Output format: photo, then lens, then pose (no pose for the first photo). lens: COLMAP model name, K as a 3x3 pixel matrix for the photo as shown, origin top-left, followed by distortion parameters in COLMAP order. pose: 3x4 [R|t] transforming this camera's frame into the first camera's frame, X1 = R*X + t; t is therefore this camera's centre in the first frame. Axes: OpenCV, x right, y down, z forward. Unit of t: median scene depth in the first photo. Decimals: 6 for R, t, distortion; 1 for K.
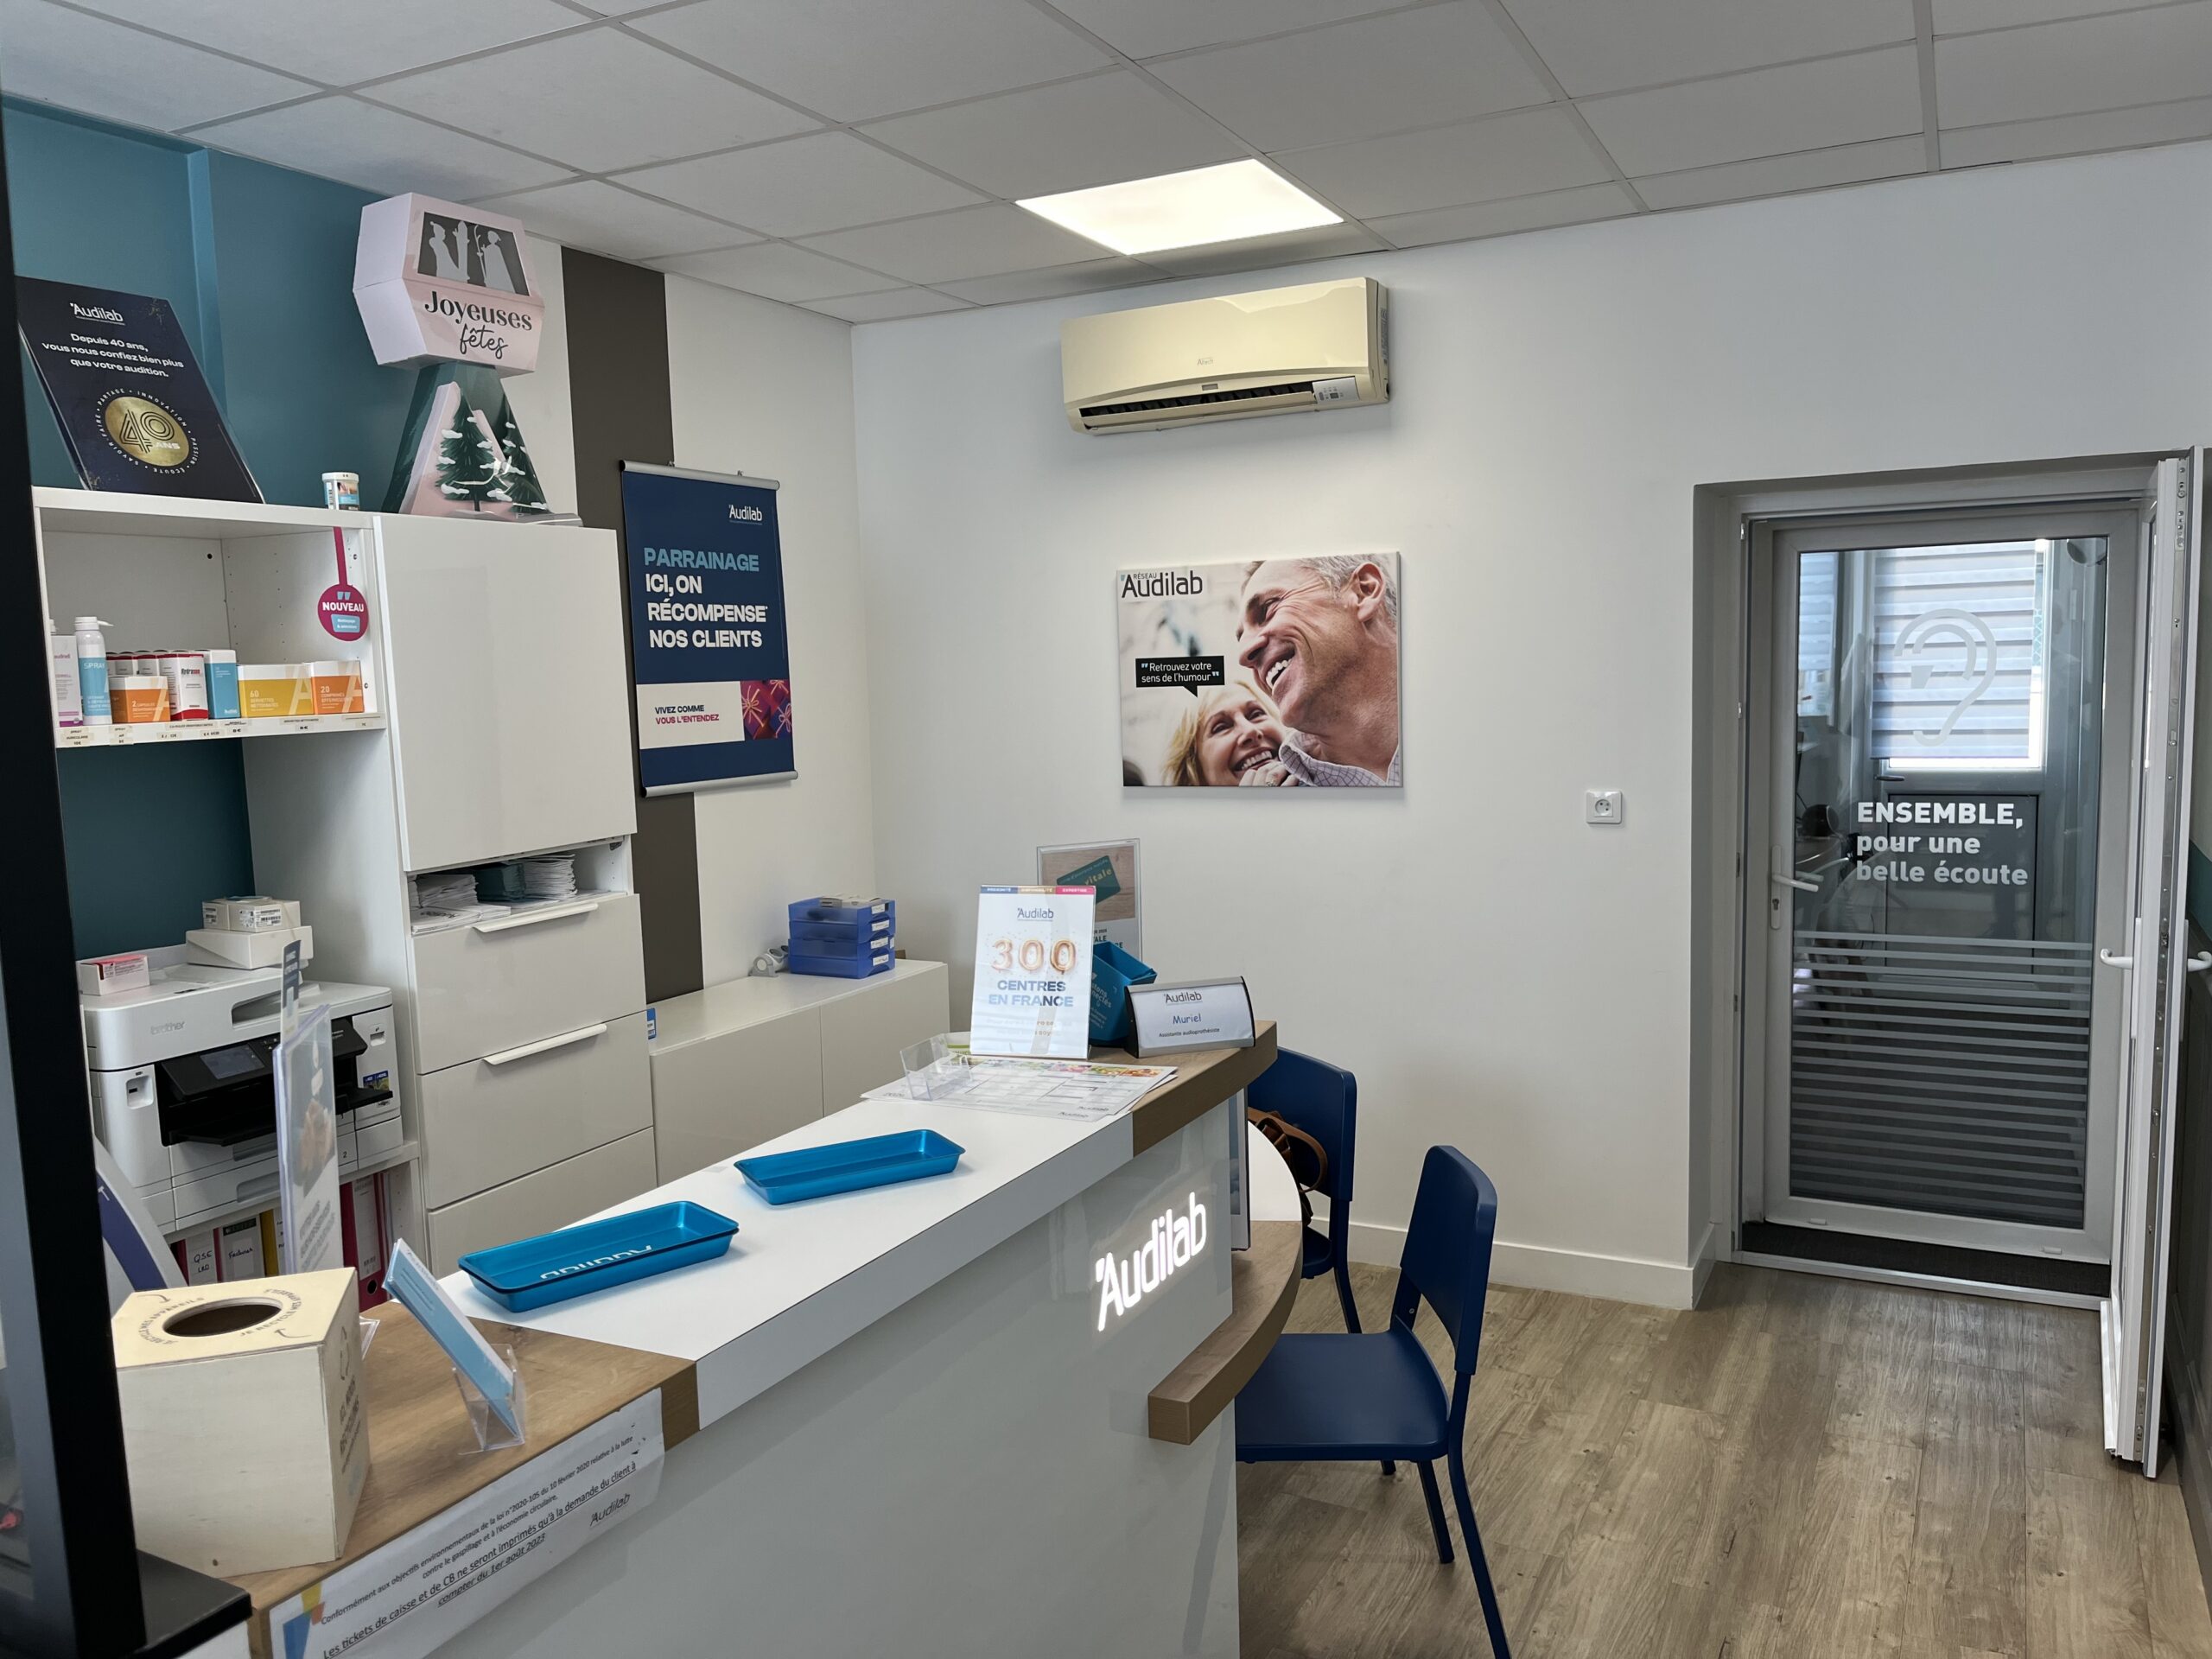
lens RADIAL K [[1634.2, 0, 1106.0], [0, 1634.2, 829.5], [0, 0, 1]] dist [0.008033, -0.001538]
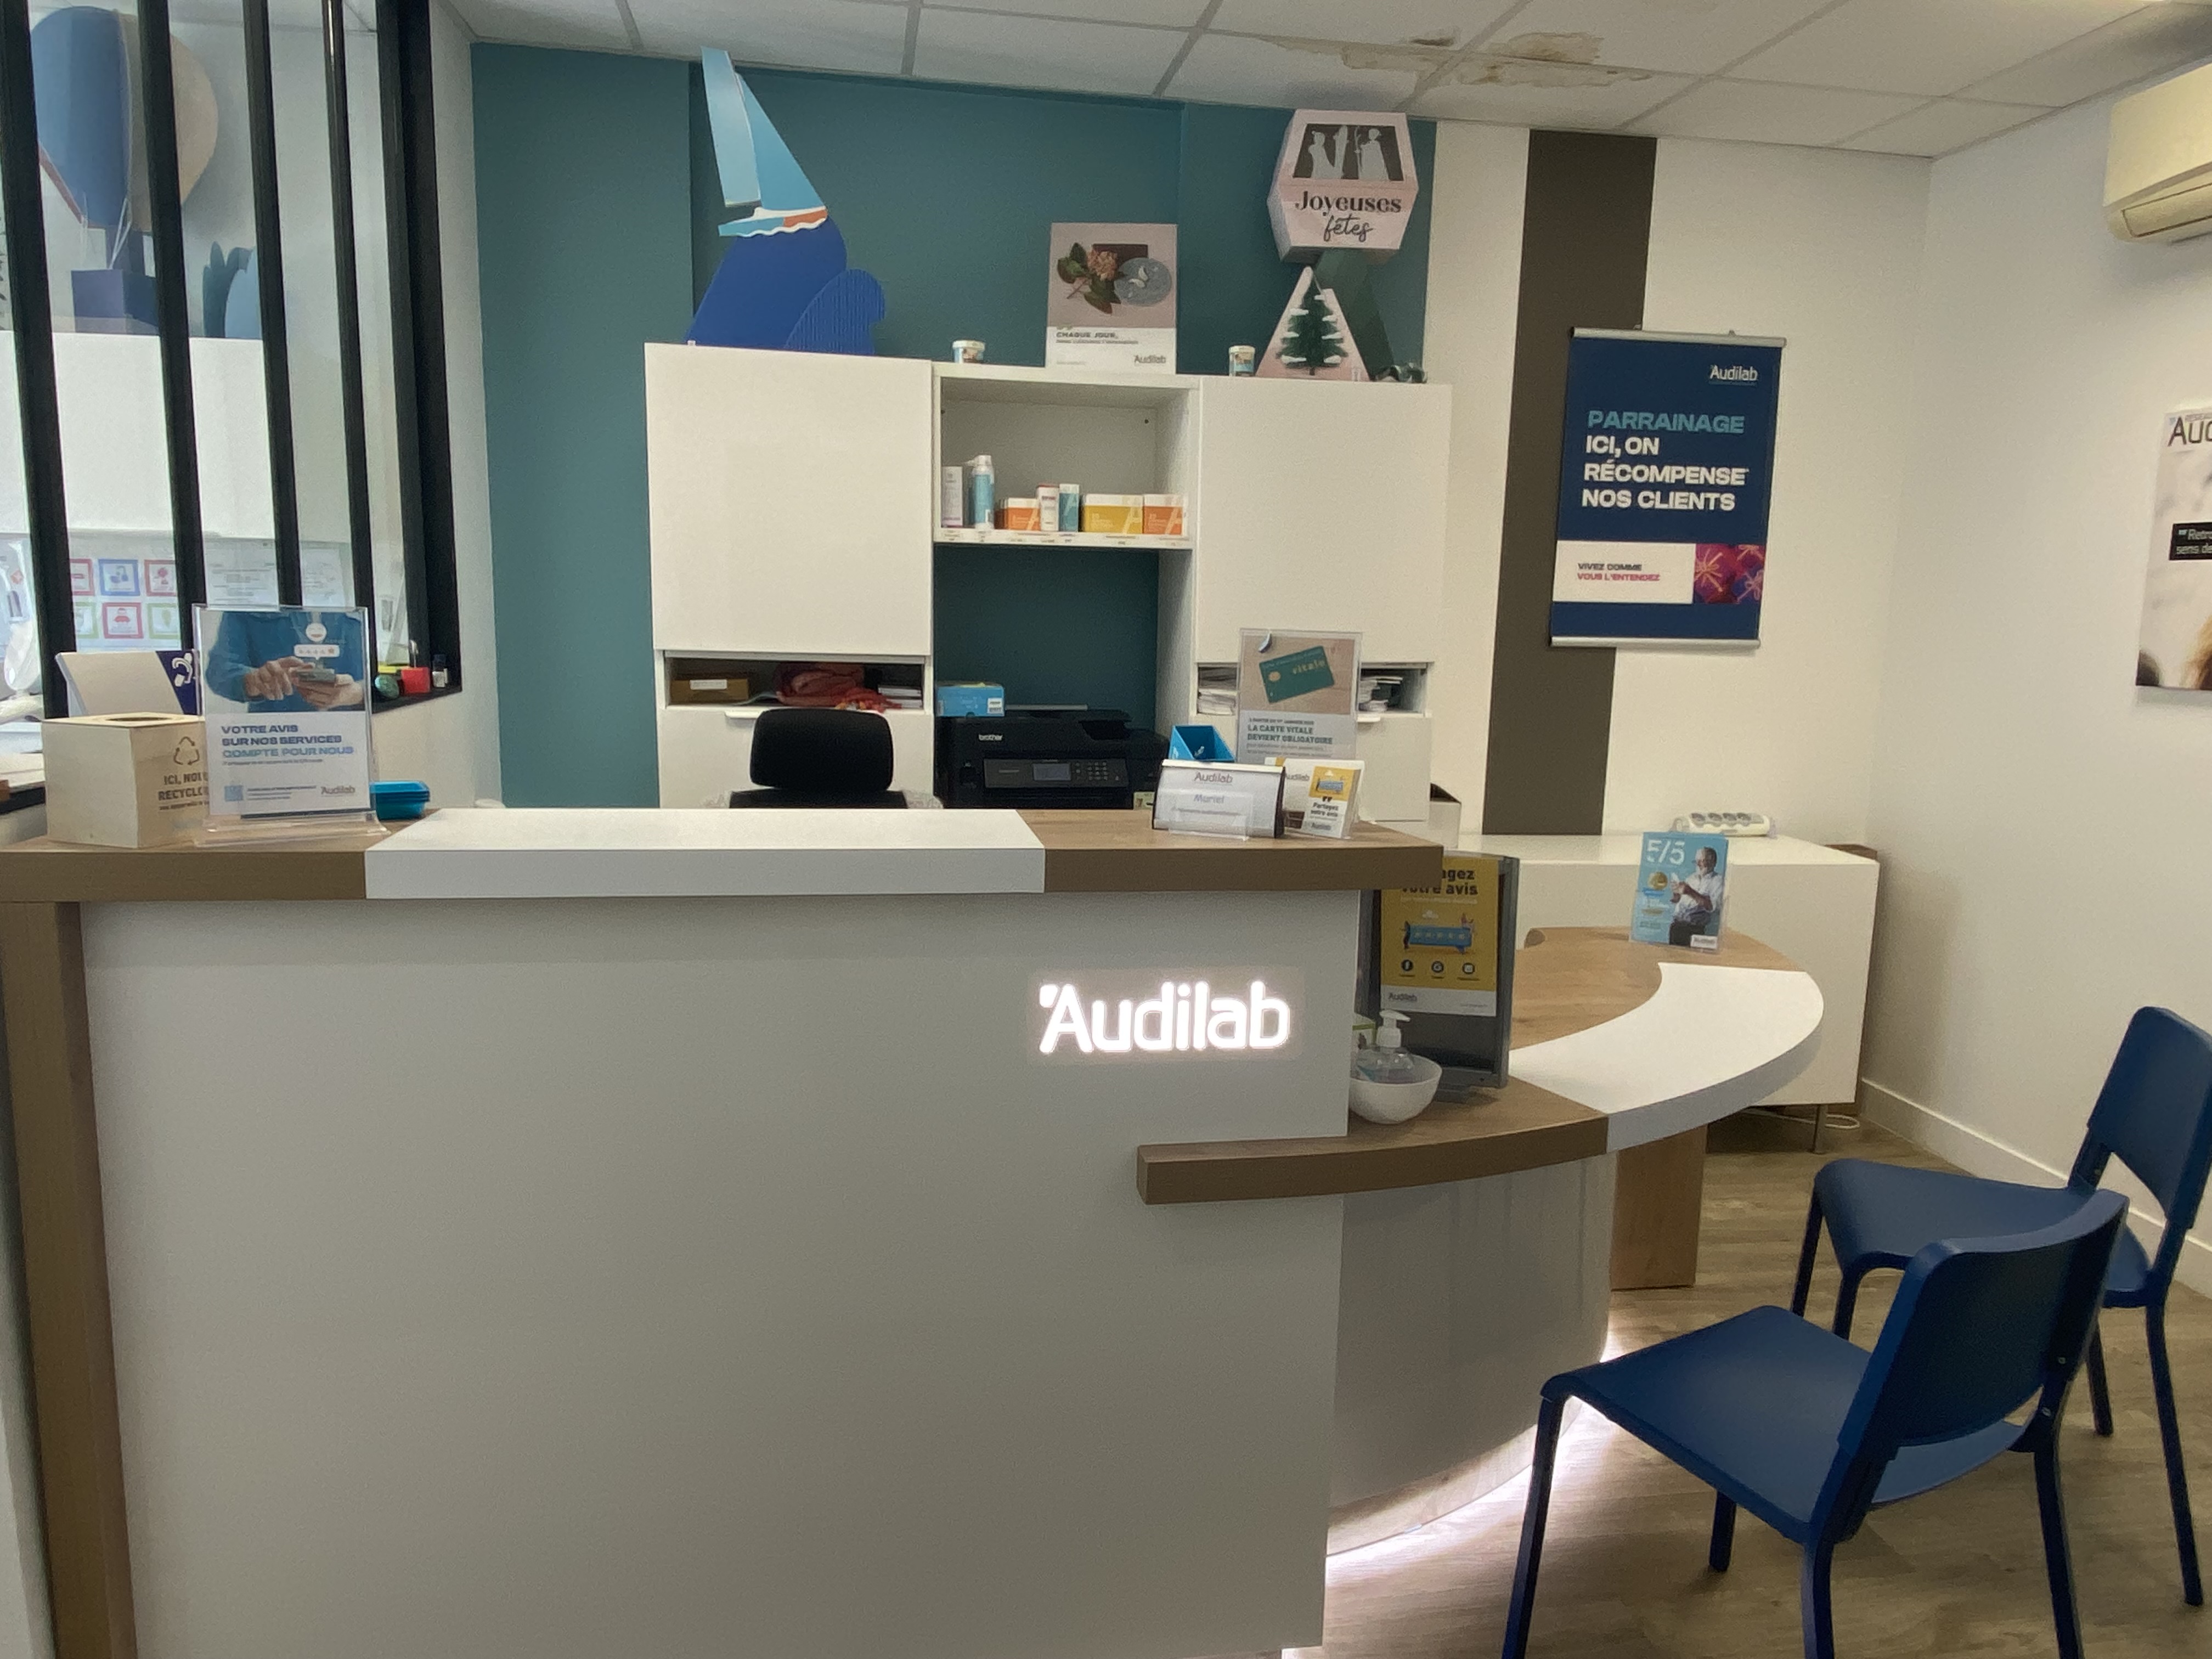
lens RADIAL K [[1458.4, 0, 1096.6], [0, 1458.4, 770.3], [0, 0, 1]] dist [0.066011, -0.064976]
pose [[0.601066, 0.140598, -0.786735, 0.300240], [-0.119627, 0.989141, 0.085375, 0.014435], [0.790196, 0.042799, 0.611358, 0.170339]]
